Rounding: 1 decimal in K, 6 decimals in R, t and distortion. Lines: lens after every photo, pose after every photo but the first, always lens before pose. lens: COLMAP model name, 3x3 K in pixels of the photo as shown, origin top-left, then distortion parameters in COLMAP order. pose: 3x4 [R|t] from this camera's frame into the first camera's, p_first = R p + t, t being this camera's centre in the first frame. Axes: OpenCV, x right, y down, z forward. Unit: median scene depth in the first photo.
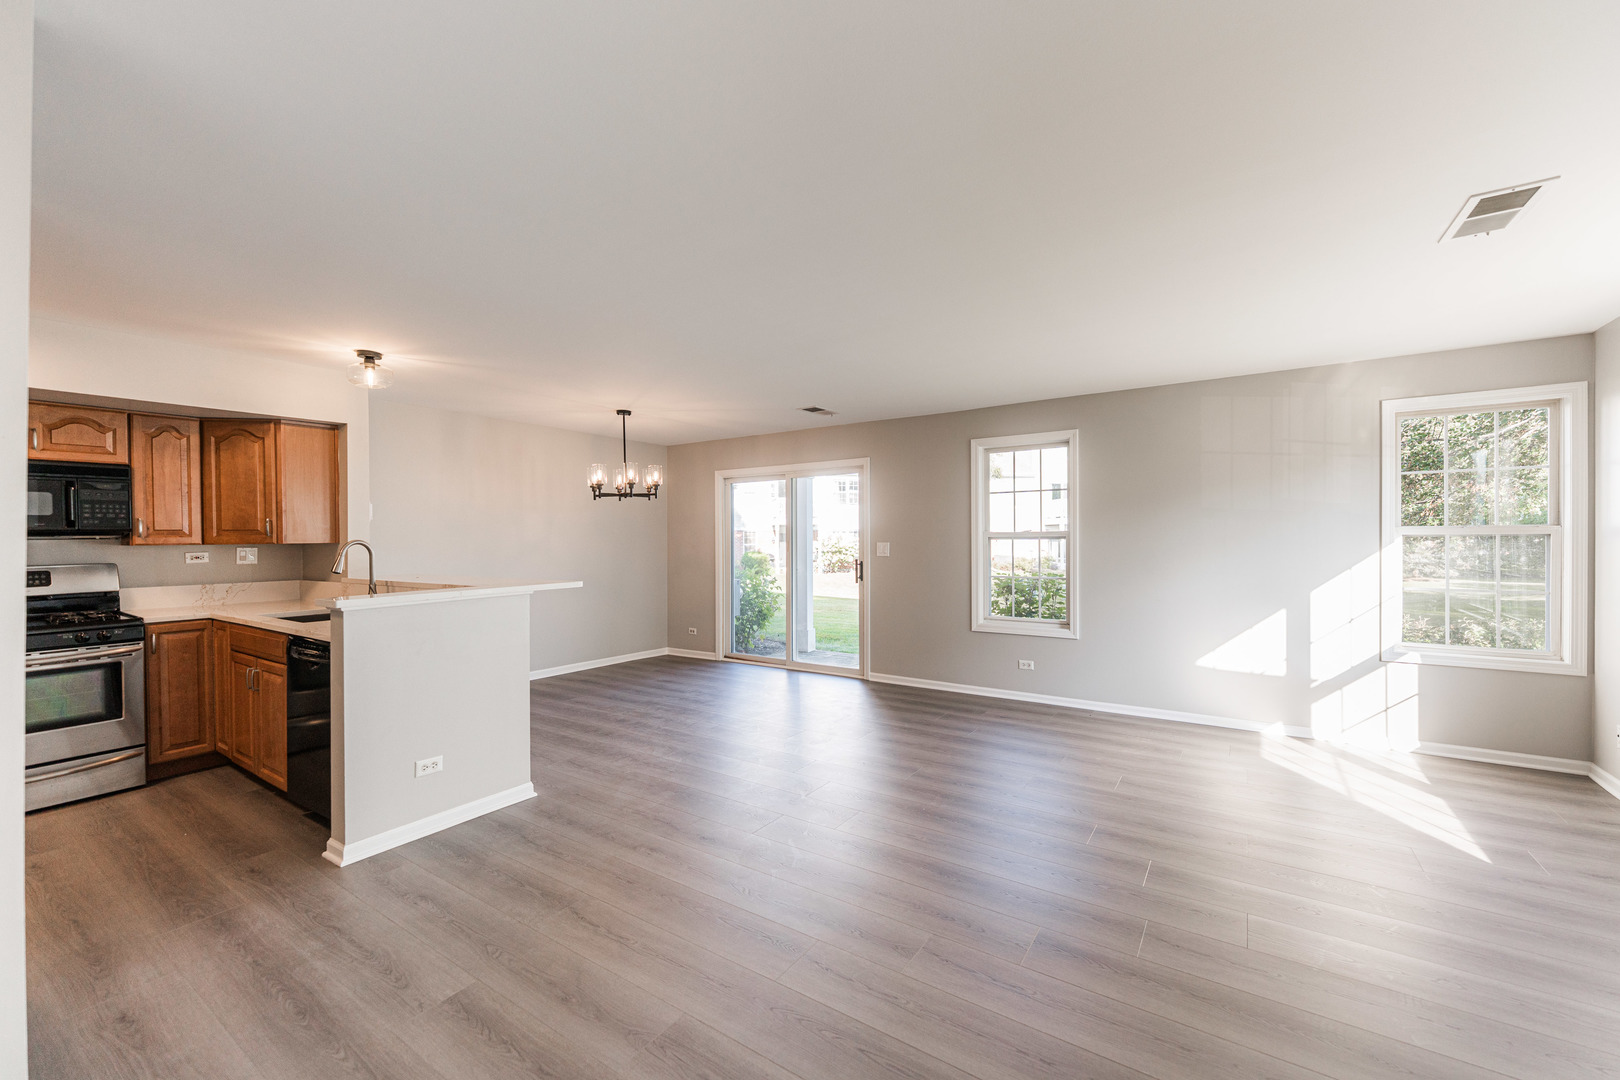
lens RADIAL K [[655.8, 0, 805.4], [0, 655.8, 541.8], [0, 0, 1]] dist [0.001345, -0.000246]
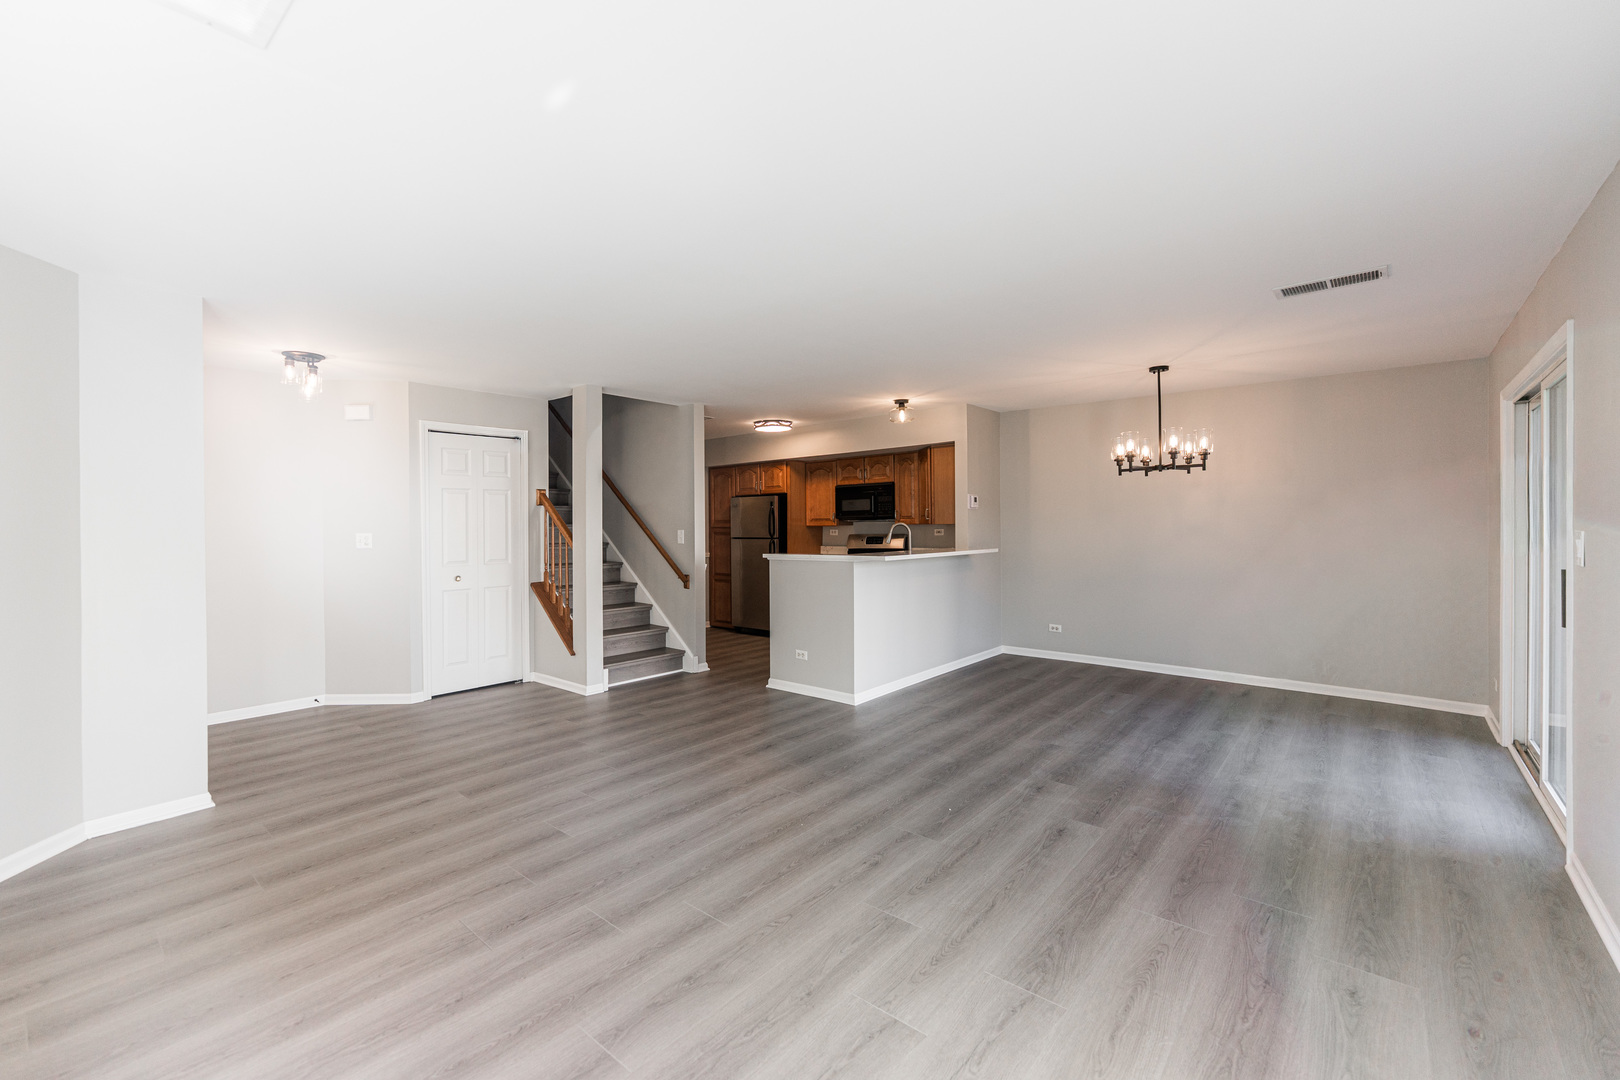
lens RADIAL K [[675.5, 0, 780.9], [0, 675.5, 525.2], [0, 0, 1]] dist [0.000133, -0.000033]
pose [[-0.127953, 0.009824, -0.991732, 0.785669], [0.003415, 0.999949, 0.009465, -0.010506], [0.991774, -0.002176, -0.127981, 0.775505]]
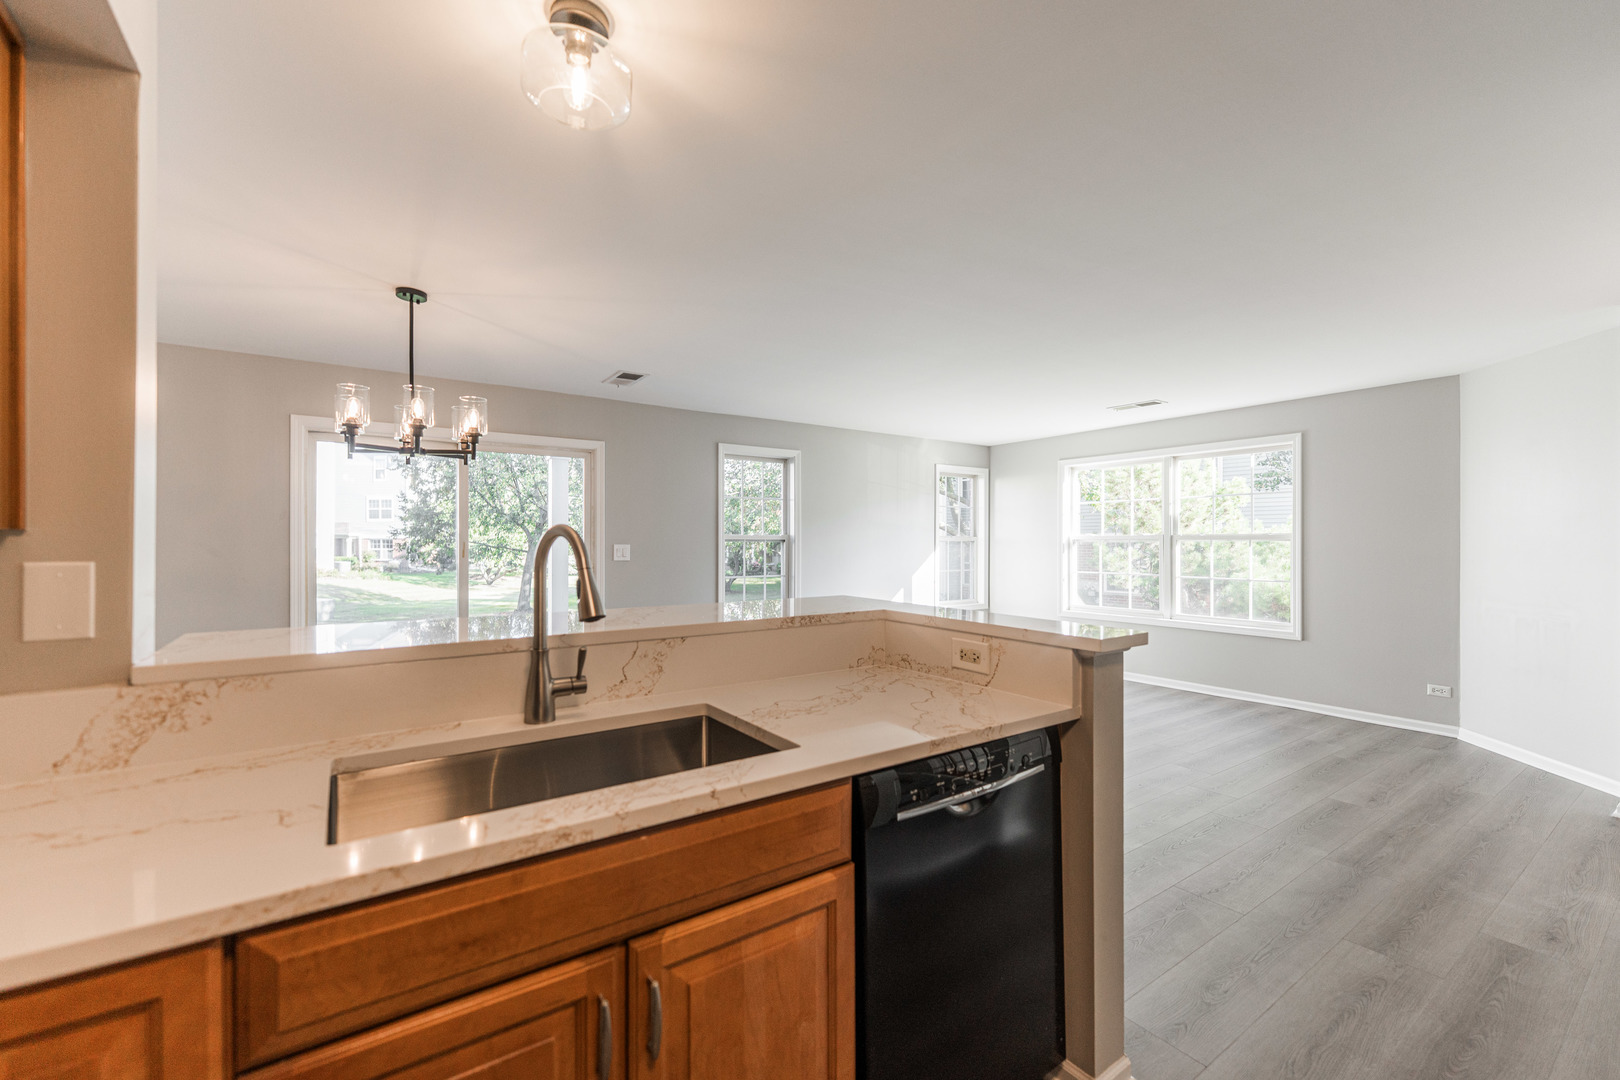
lens RADIAL K [[665.8, 0, 807.4], [0, 665.8, 544.1], [0, 0, 1]] dist [0.000503, 0.000207]
pose [[0.353948, 0.005573, 0.935249, -0.813074], [0.000912, 0.999980, -0.006304, 0.008342], [-0.935265, 0.003084, 0.353935, 0.631849]]
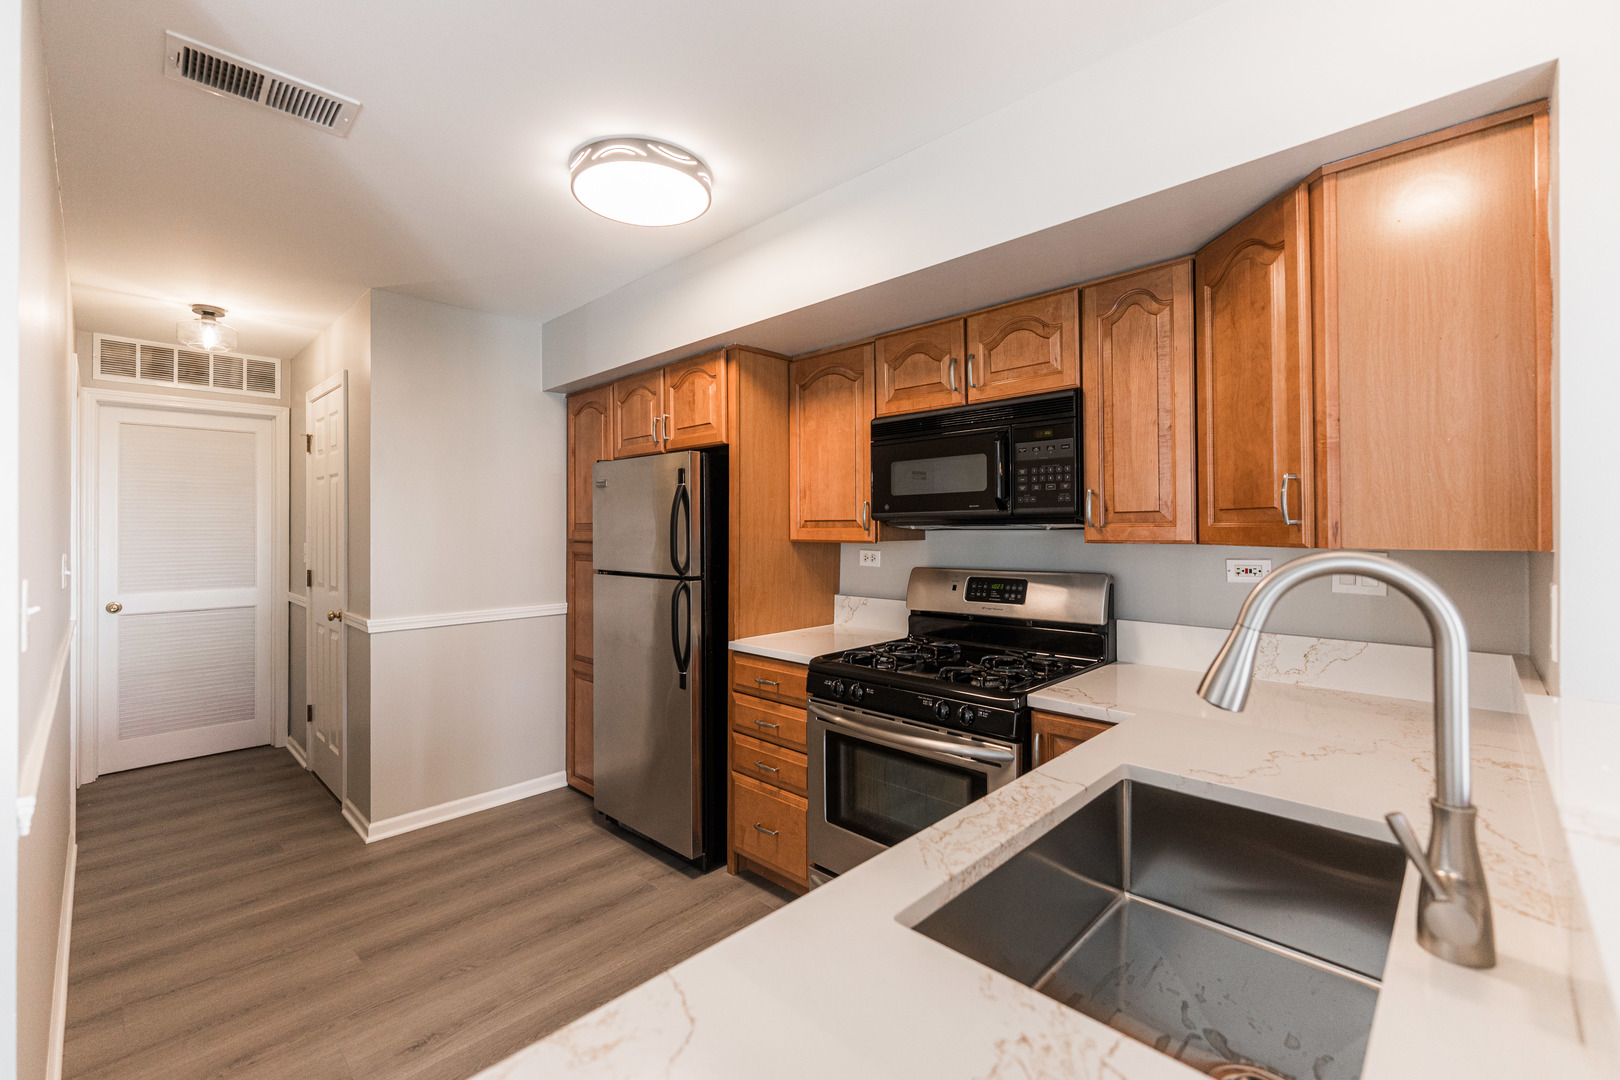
lens RADIAL K [[692.2, 0, 807.5], [0, 692.2, 520.2], [0, 0, 1]] dist [-0.001254, -0.000507]
pose [[-0.170181, -0.001948, -0.985411, -0.381301], [-0.000960, 0.999998, -0.001811, -0.009340], [0.985412, 0.000638, -0.170183, 0.737815]]
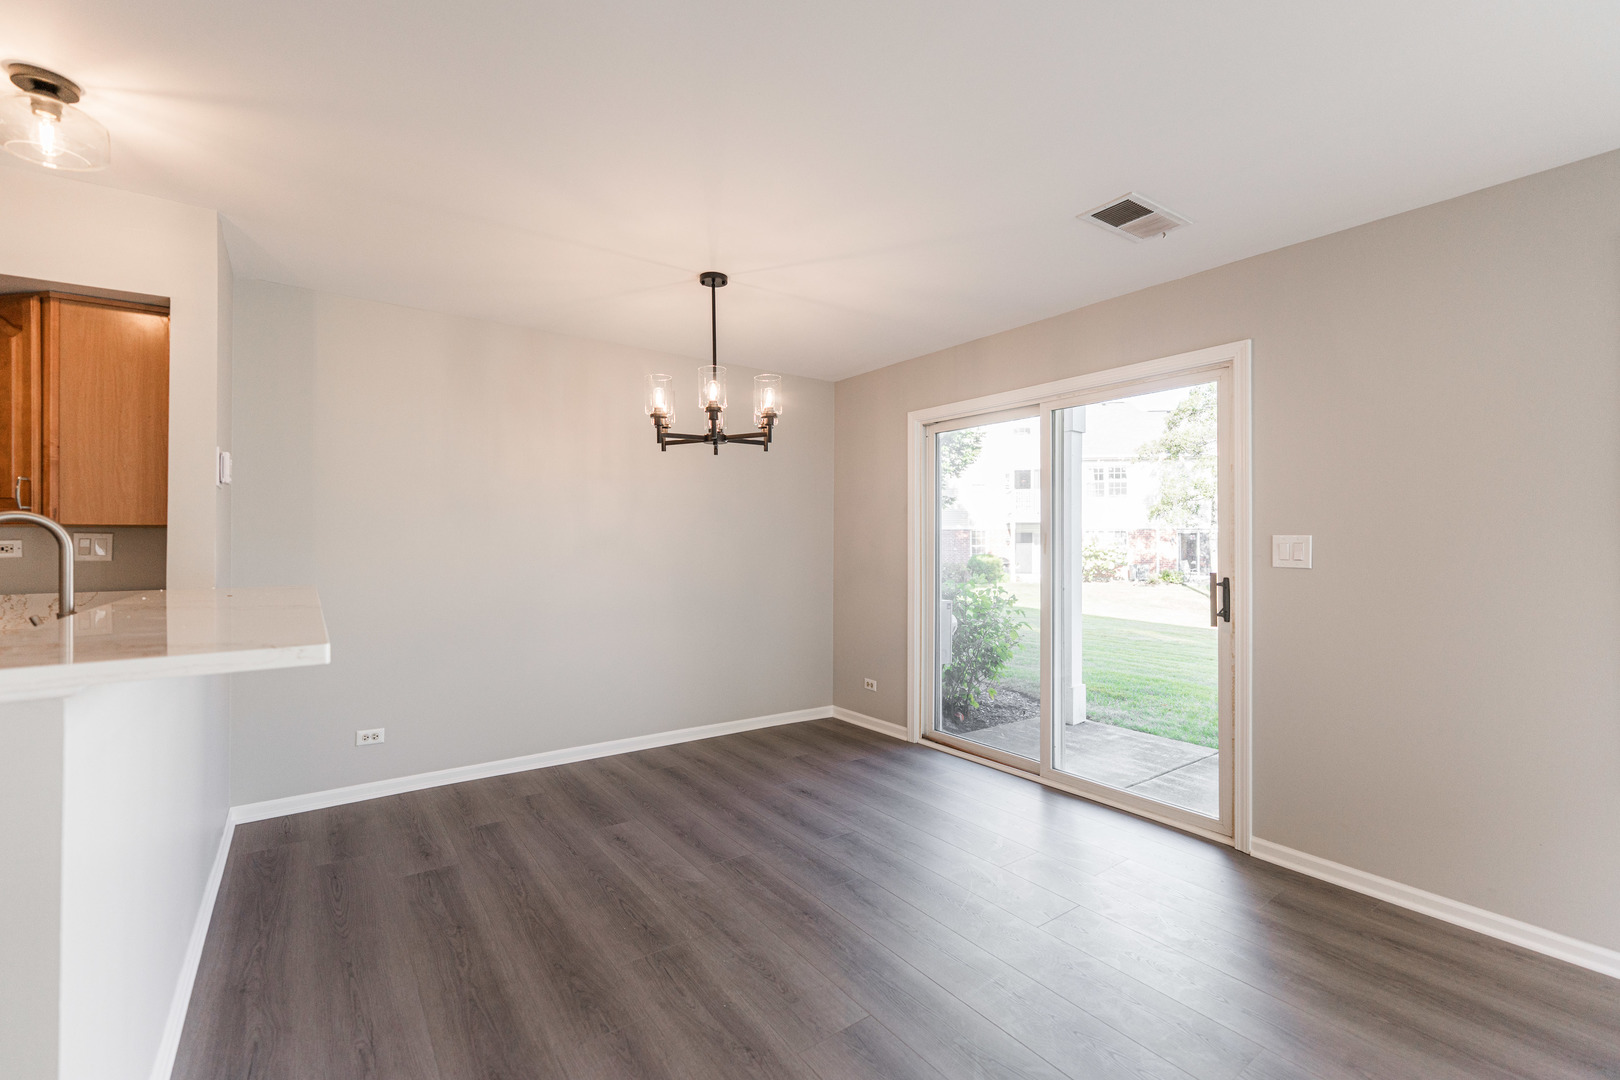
lens RADIAL K [[683.6, 0, 781.3], [0, 683.6, 535.6], [0, 0, 1]] dist [0.000782, -0.000124]
pose [[0.933165, 0.004231, -0.359422, -0.040122], [-0.008295, 0.999918, -0.009766, 0.011566], [0.359351, 0.012095, 0.933124, 0.637867]]
